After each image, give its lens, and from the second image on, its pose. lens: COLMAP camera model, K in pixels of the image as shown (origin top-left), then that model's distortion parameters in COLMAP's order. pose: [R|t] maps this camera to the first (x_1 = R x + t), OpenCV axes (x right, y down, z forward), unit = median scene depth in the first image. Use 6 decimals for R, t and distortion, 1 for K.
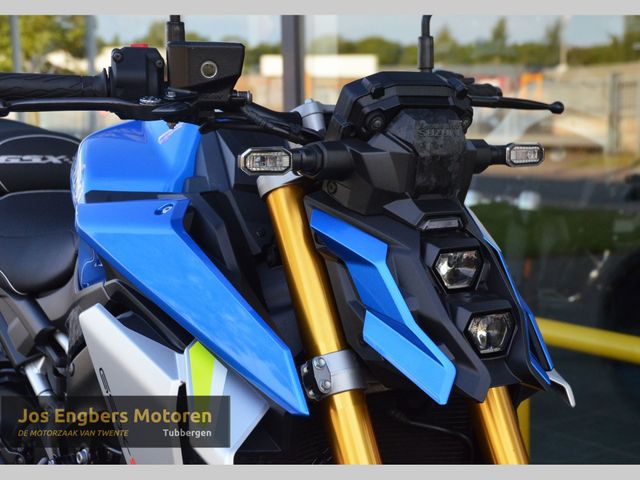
lens RADIAL K [[1191.4, 0, 338.4], [0, 1191.4, 239.7], [0, 0, 1]] dist [0.353669, 0.017708]
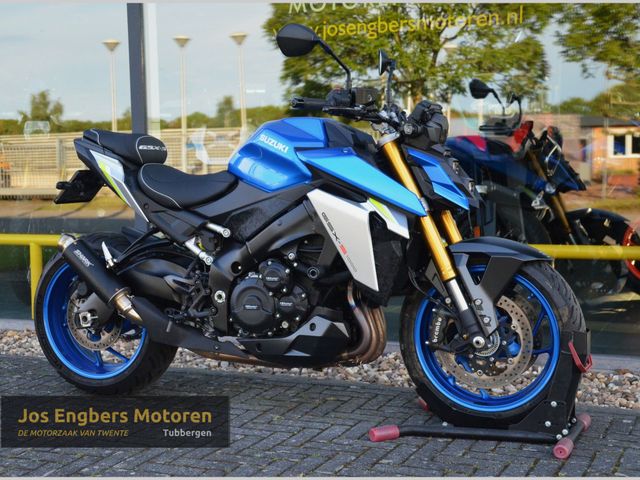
lens RADIAL K [[970.1, 0, 320.0], [0, 970.1, 240.0], [0, 0, 1]] dist [0.101278, 0.064271]
pose [[0.867005, -0.040589, 0.496644, -1.323698], [0.058837, 0.998044, -0.021147, 0.222365], [-0.494814, 0.047556, 0.867697, -0.850288]]
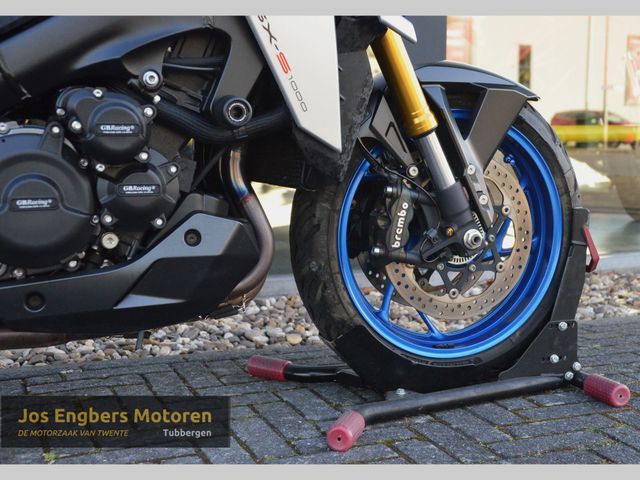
lens RADIAL K [[992.8, 0, 377.5], [0, 992.8, 240.0], [0, 0, 1]] dist [0.136930, 0.148916]
pose [[0.222023, -0.104552, 0.969420, -1.214701], [0.092918, 0.991978, 0.085705, 0.306455], [-0.970604, 0.071048, 0.229957, 0.720677]]
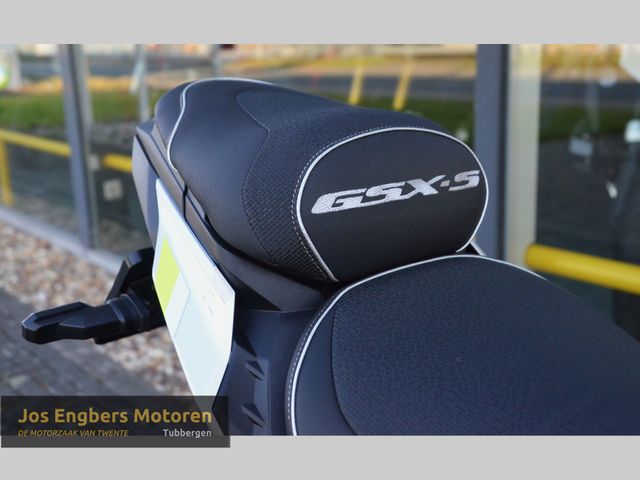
lens RADIAL K [[845.1, 0, 320.0], [0, 845.1, 240.0], [0, 0, 1]] dist [0.088638, 0.020230]
pose [[0.997523, -0.032089, 0.062602, -0.473147], [0.022244, 0.988123, 0.152044, -0.152319], [-0.066738, -0.150275, 0.986389, 1.186091]]
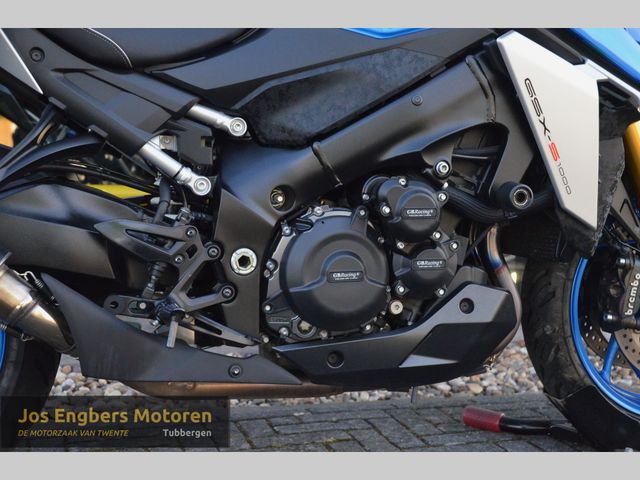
lens RADIAL K [[934.4, 0, 338.5], [0, 934.4, 242.7], [0, 0, 1]] dist [0.078200, 0.970136]
pose [[0.318291, -0.063684, 0.945852, -1.338442], [0.085685, 0.995590, 0.038198, 0.243650], [-0.944113, 0.068887, 0.322344, 0.939036]]
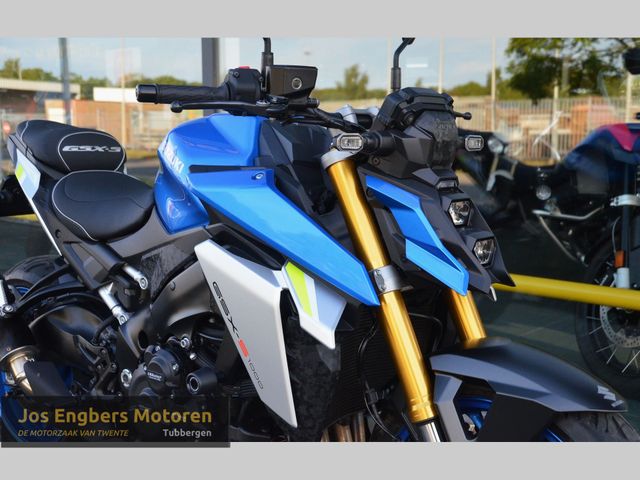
lens RADIAL K [[814.5, 0, 338.4], [0, 814.5, 239.7], [0, 0, 1]] dist [0.018886, 0.003628]
pose [[0.973737, -0.016106, 0.227107, -0.295228], [0.009584, 0.999510, 0.029789, 0.026206], [-0.227476, -0.026830, 0.973414, -0.020375]]
